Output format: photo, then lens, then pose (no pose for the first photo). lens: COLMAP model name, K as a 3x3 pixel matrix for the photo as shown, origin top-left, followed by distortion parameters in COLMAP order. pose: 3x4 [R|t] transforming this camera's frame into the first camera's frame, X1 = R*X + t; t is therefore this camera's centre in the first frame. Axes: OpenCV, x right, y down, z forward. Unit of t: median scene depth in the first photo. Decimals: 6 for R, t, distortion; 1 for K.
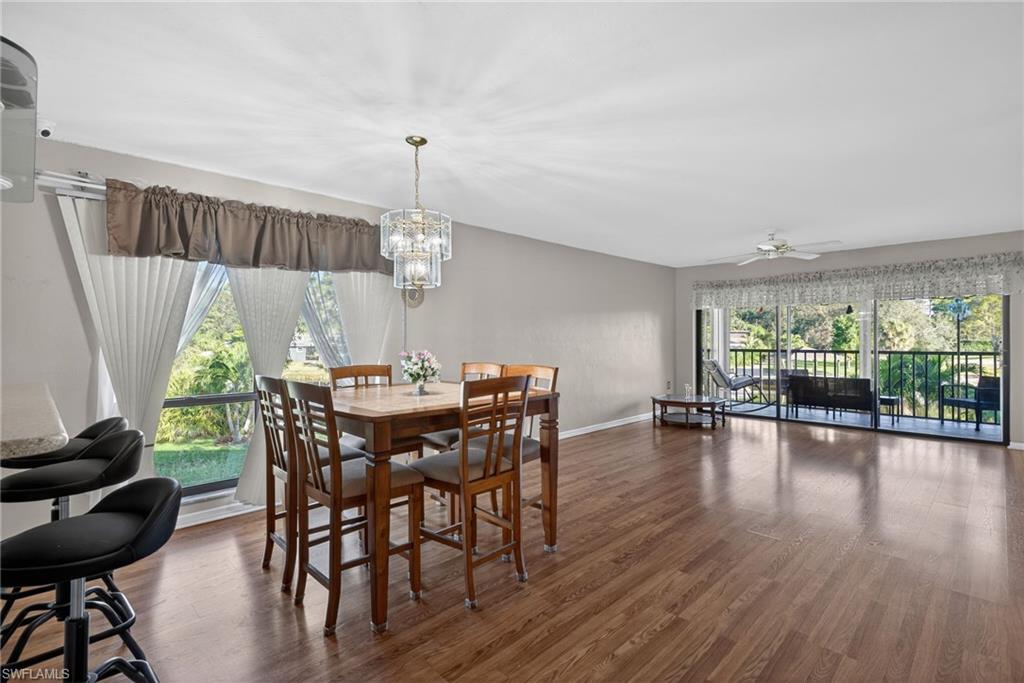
lens RADIAL K [[486.3, 0, 512.0], [0, 486.3, 341.5], [0, 0, 1]] dist [0.000769, 0.000709]
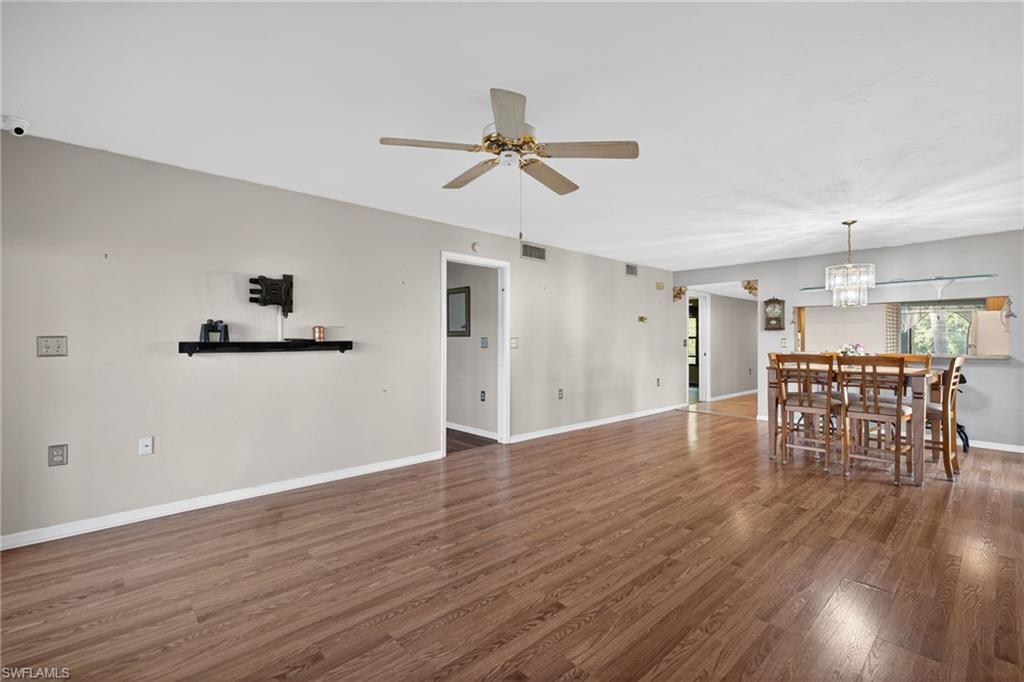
lens RADIAL K [[445.9, 0, 504.7], [0, 445.9, 340.6], [0, 0, 1]] dist [0.002211, 0.000459]
pose [[-0.998721, 0.002836, 0.050472, 0.404417], [0.003237, 0.999964, 0.007860, -0.002387], [-0.050448, 0.008013, -0.998695, 1.125521]]
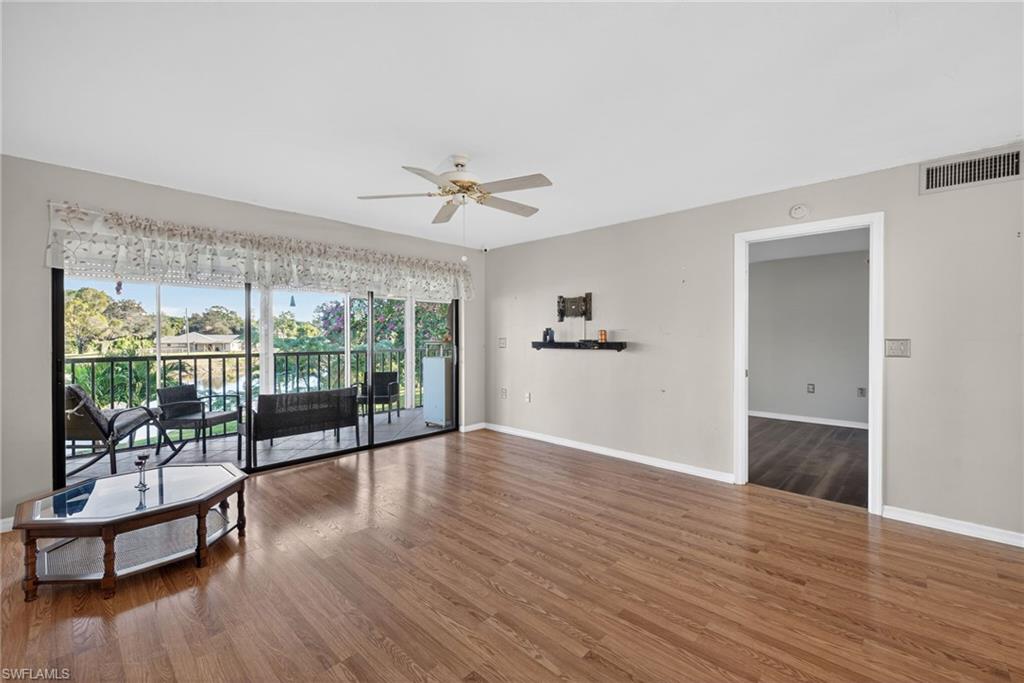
lens RADIAL K [[421.8, 0, 514.8], [0, 421.8, 338.9], [0, 0, 1]] dist [0.012388, -0.000024]
pose [[-0.037993, -0.001385, 0.999277, 0.004911], [0.006379, 0.999978, 0.001629, -0.004649], [-0.999258, 0.006437, -0.037983, 0.744352]]
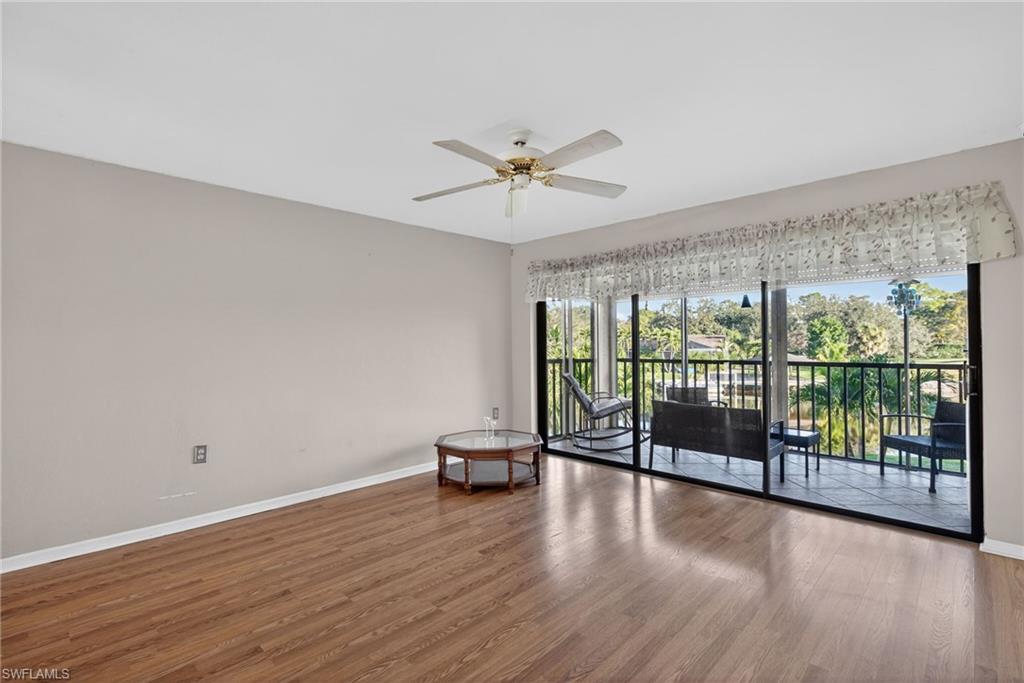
lens RADIAL K [[476.4, 0, 515.7], [0, 476.4, 340.4], [0, 0, 1]] dist [0.004528, -0.000249]
pose [[0.999715, -0.003426, 0.023636, 0.402981], [0.003744, 0.999903, -0.013433, -0.004678], [-0.023588, 0.013518, 0.999630, 0.393118]]
